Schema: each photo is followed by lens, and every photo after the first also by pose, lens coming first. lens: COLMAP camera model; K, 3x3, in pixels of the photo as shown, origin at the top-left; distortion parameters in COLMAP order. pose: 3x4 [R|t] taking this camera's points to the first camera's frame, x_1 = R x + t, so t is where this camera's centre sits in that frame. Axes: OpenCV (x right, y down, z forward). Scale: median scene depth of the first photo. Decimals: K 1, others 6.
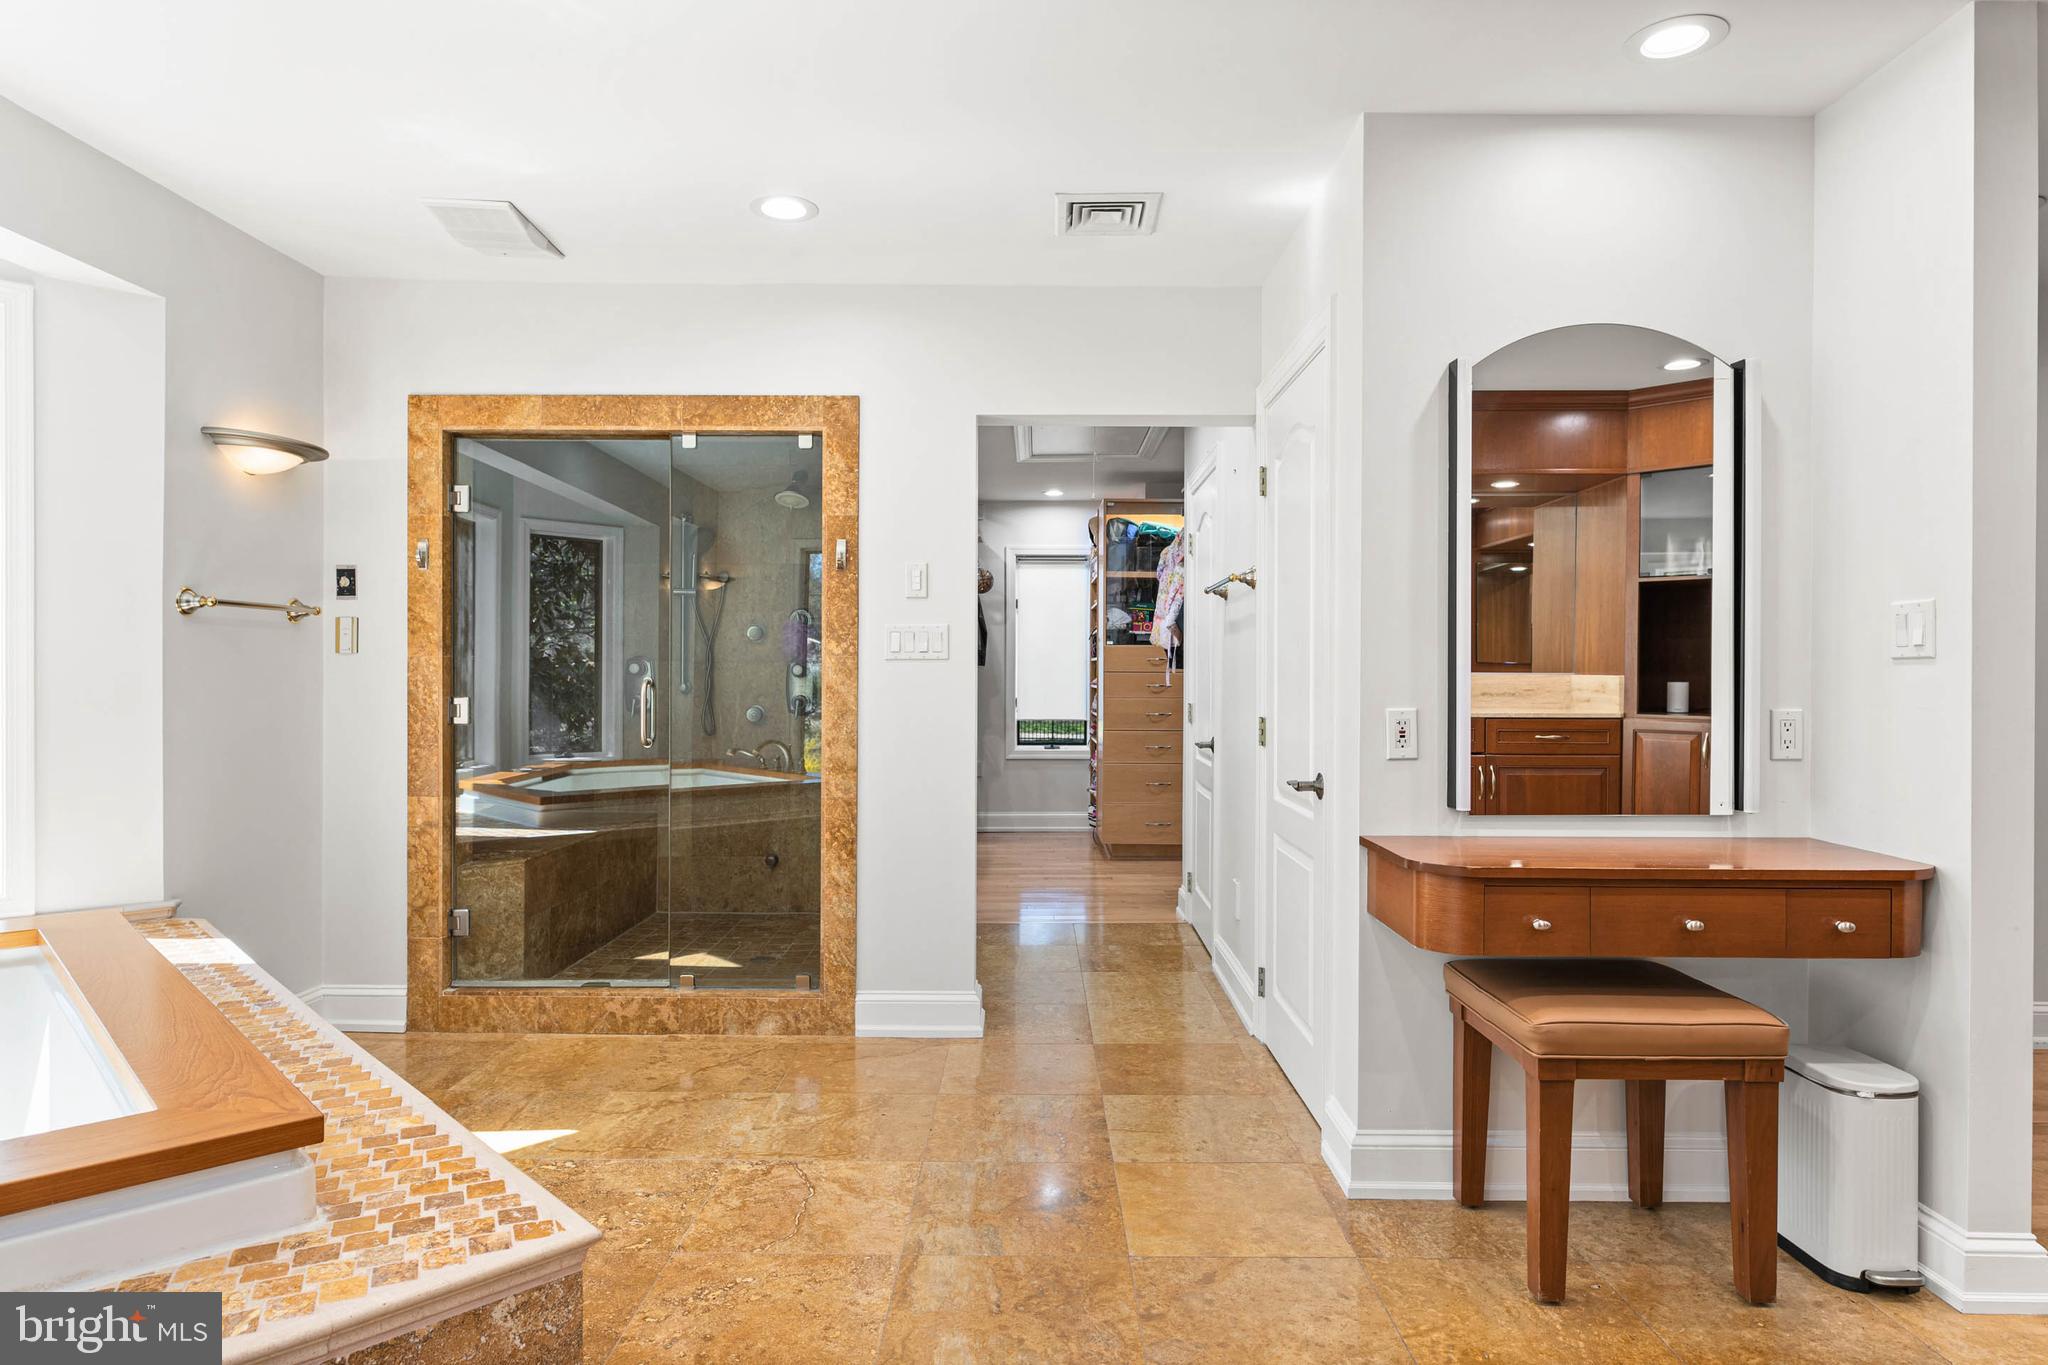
lens RADIAL K [[1174.7, 0, 1018.0], [0, 1174.7, 679.6], [0, 0, 1]] dist [-0.004404, 0.003811]
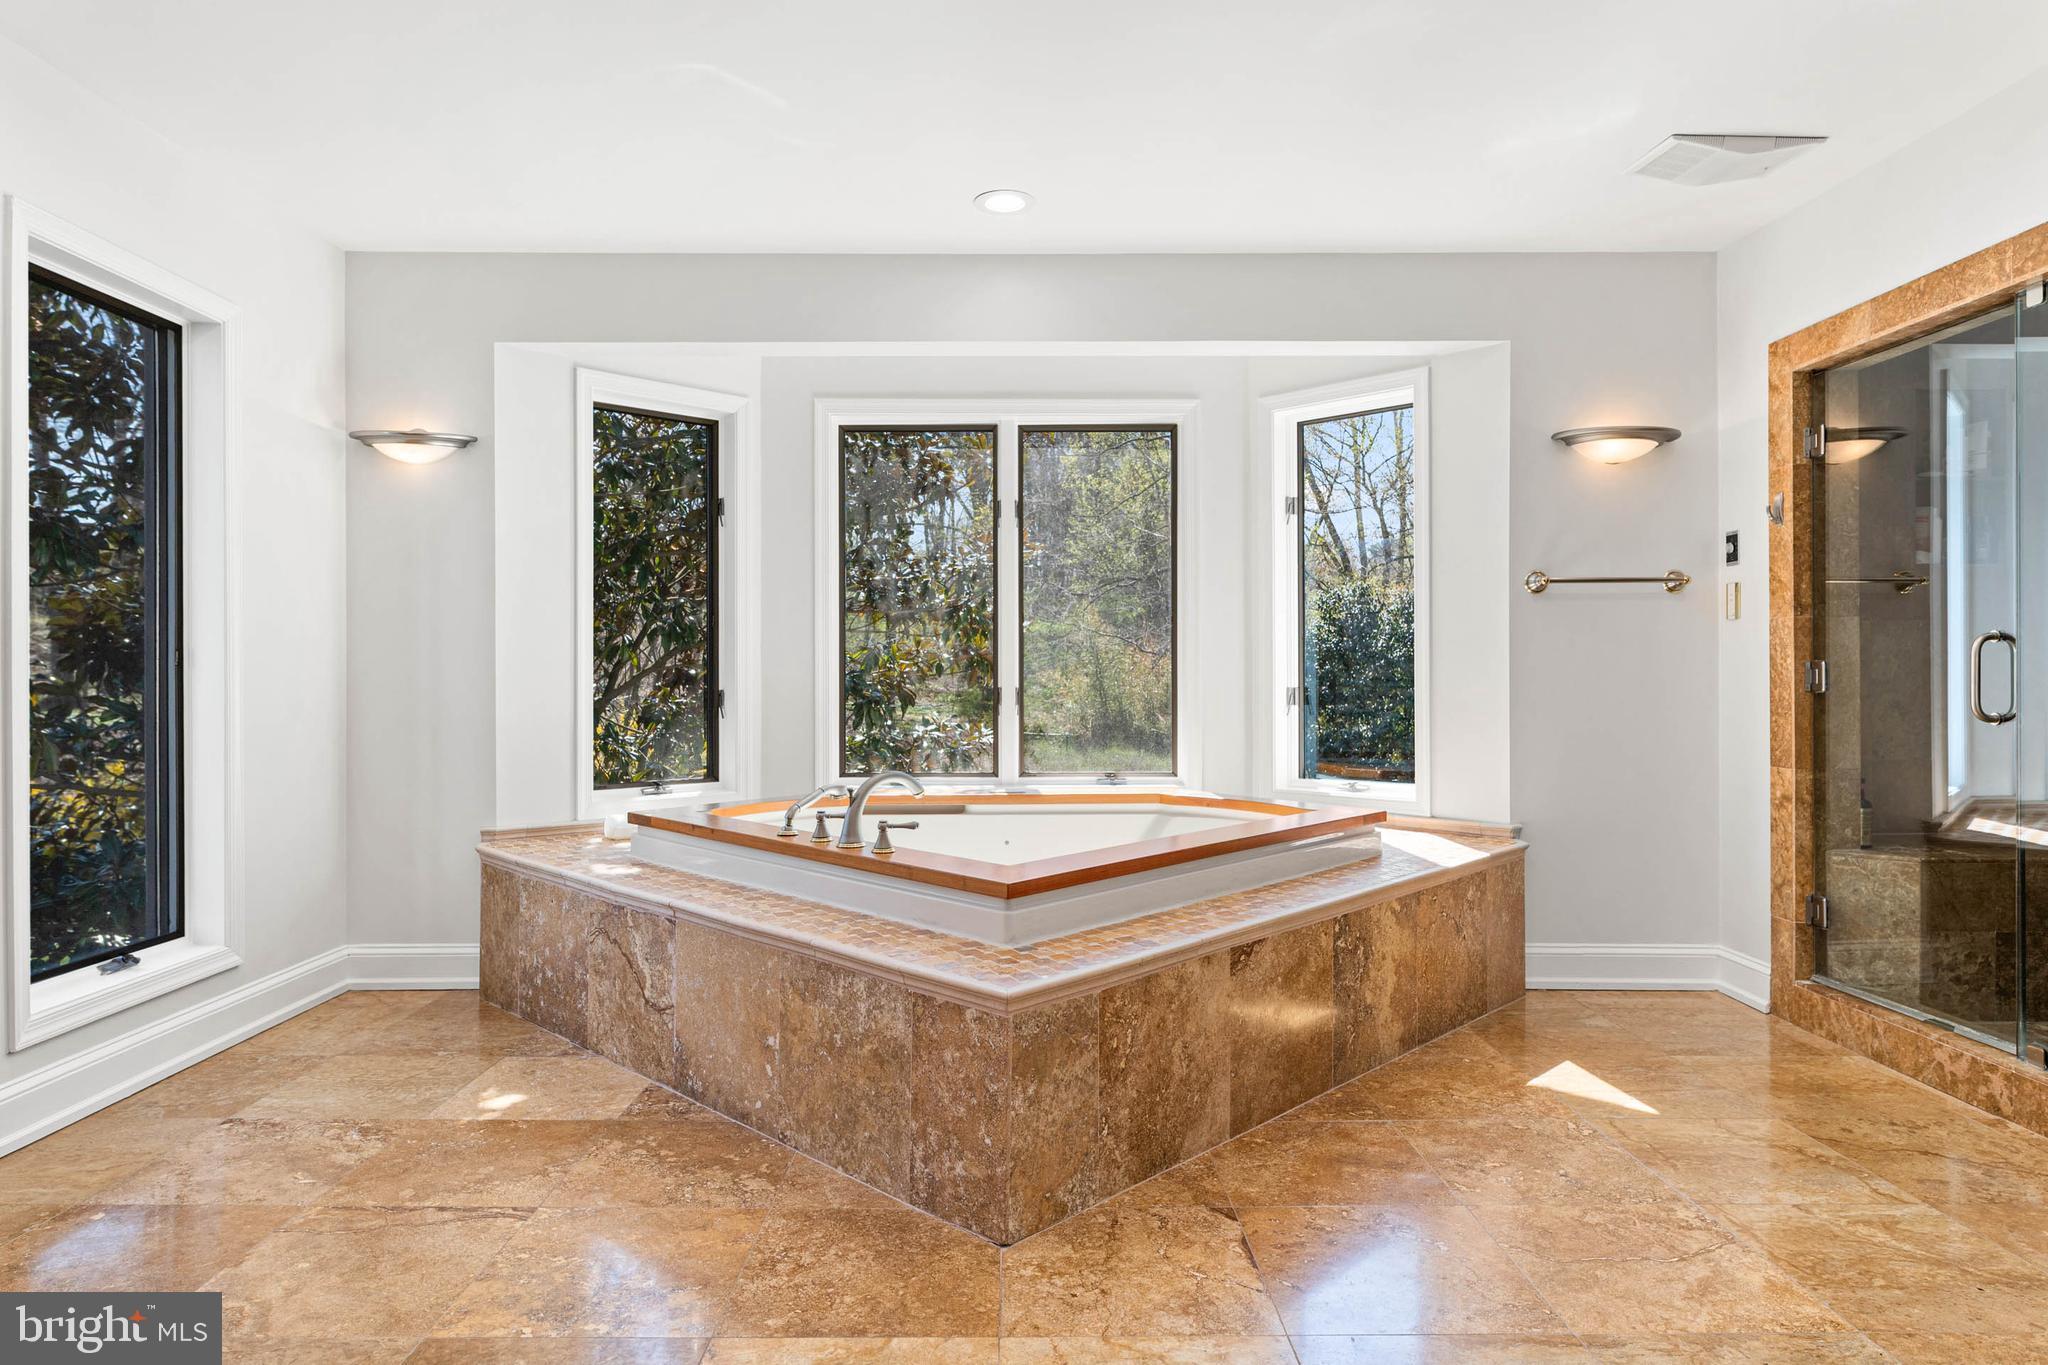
lens RADIAL K [[1174.7, 0, 1017.5], [0, 1174.7, 679.7], [0, 0, 1]] dist [-0.004404, 0.003811]
pose [[0.019674, -0.000099, -0.999806, 0.420021], [0.001015, 0.999999, -0.000079, 0.028806], [0.999806, -0.001013, 0.019674, 0.372013]]
